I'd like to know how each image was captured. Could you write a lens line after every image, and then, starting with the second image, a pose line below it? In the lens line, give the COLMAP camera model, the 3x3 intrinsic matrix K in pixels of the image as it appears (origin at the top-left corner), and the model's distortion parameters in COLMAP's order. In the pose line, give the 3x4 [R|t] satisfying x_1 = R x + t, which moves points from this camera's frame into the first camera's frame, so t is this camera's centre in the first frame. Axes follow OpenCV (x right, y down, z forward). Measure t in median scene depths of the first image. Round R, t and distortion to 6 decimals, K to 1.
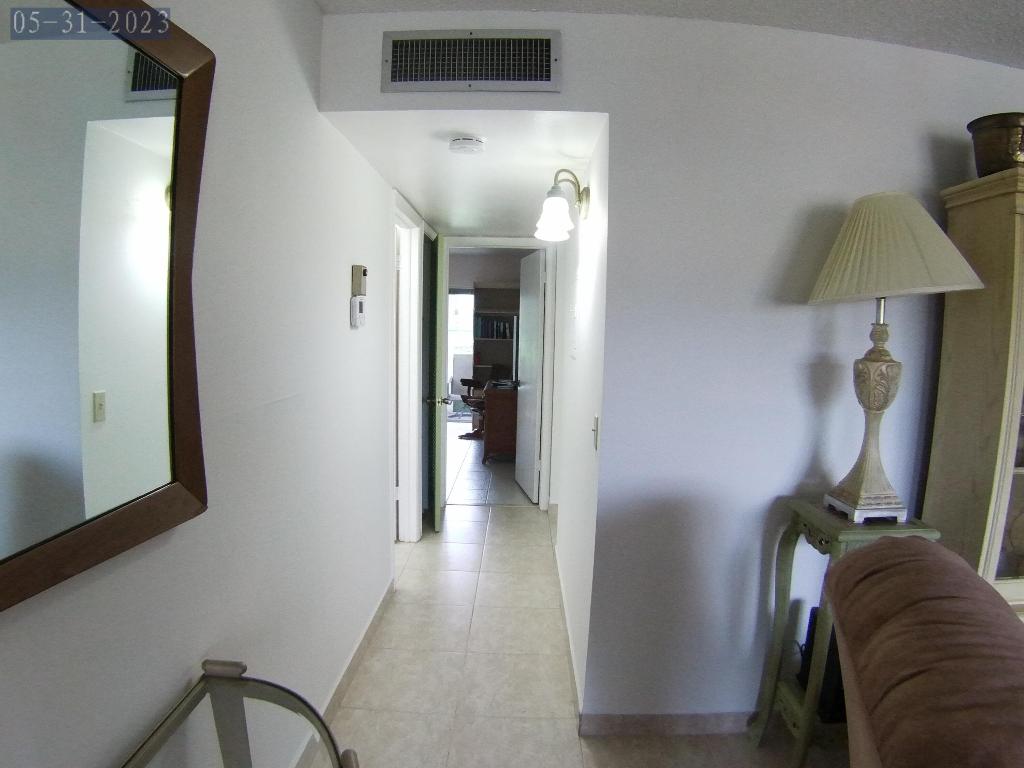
lens RADIAL K [[601.3, 0, 505.6], [0, 601.3, 390.0], [0, 0, 1]] dist [-0.165143, 0.029624]
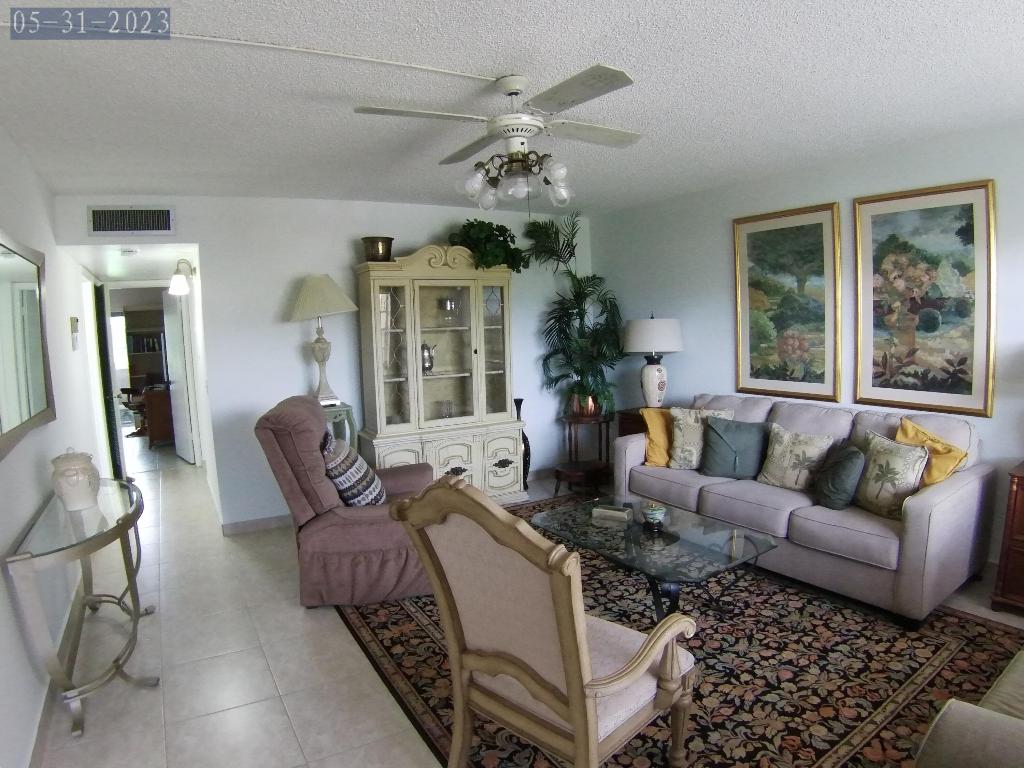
lens RADIAL K [[629.9, 0, 513.6], [0, 629.9, 404.8], [0, 0, 1]] dist [-0.189534, 0.043921]
pose [[0.849762, -0.120730, 0.513155, -0.008520], [0.109052, 0.992625, 0.052950, 0.040196], [-0.515763, 0.010966, 0.856661, -0.419928]]
